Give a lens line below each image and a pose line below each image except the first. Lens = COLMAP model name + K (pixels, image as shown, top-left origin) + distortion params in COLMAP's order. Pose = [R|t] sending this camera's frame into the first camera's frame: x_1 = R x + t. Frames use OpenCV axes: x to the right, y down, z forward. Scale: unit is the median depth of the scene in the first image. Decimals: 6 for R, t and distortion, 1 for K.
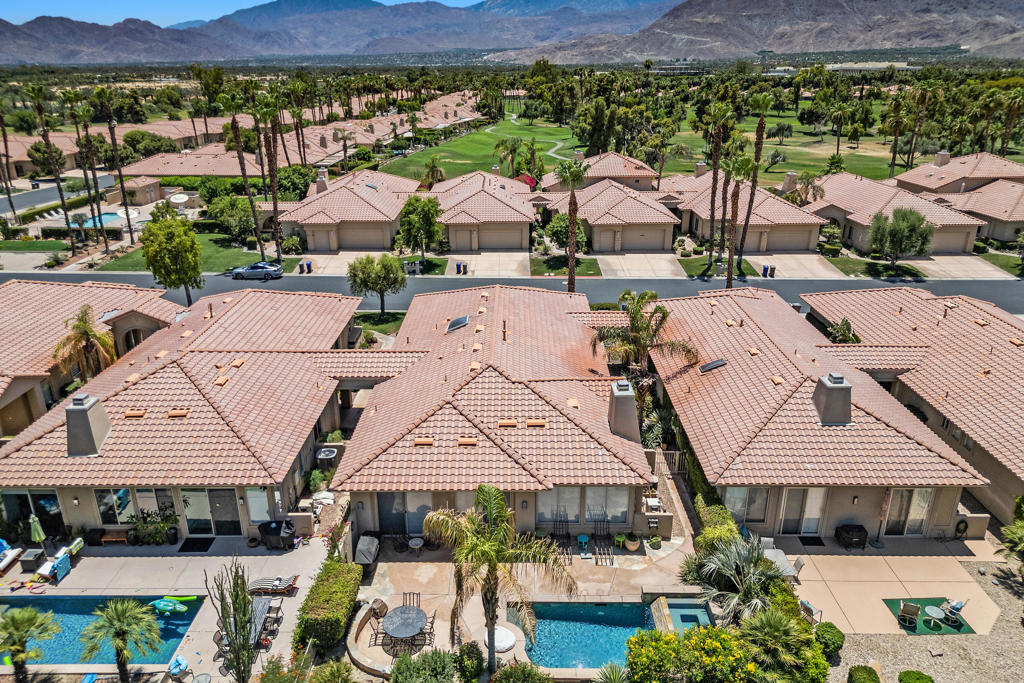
lens RADIAL K [[713.5, 0, 515.3], [0, 713.5, 335.2], [0, 0, 1]] dist [0.055706, -0.049551]
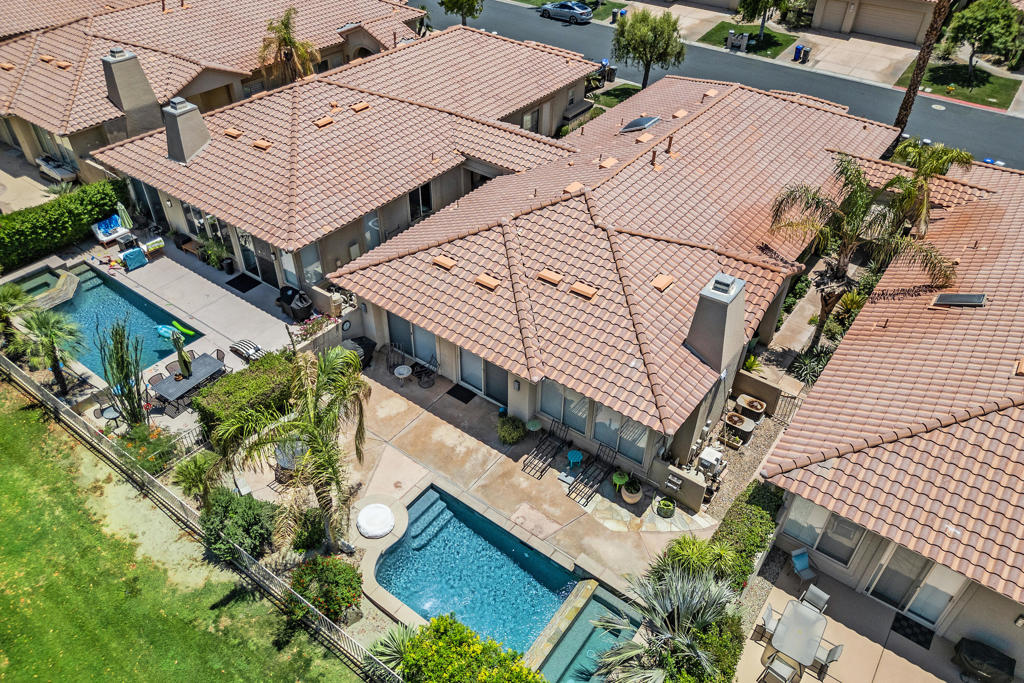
lens RADIAL K [[713.5, 0, 507.9], [0, 713.5, 343.9], [0, 0, 1]] dist [0.055706, -0.049551]
pose [[0.806387, 0.386178, -0.447891, 0.248277], [-0.223891, 0.900336, 0.373186, -0.063771], [0.547369, -0.200653, 0.812481, 0.290521]]
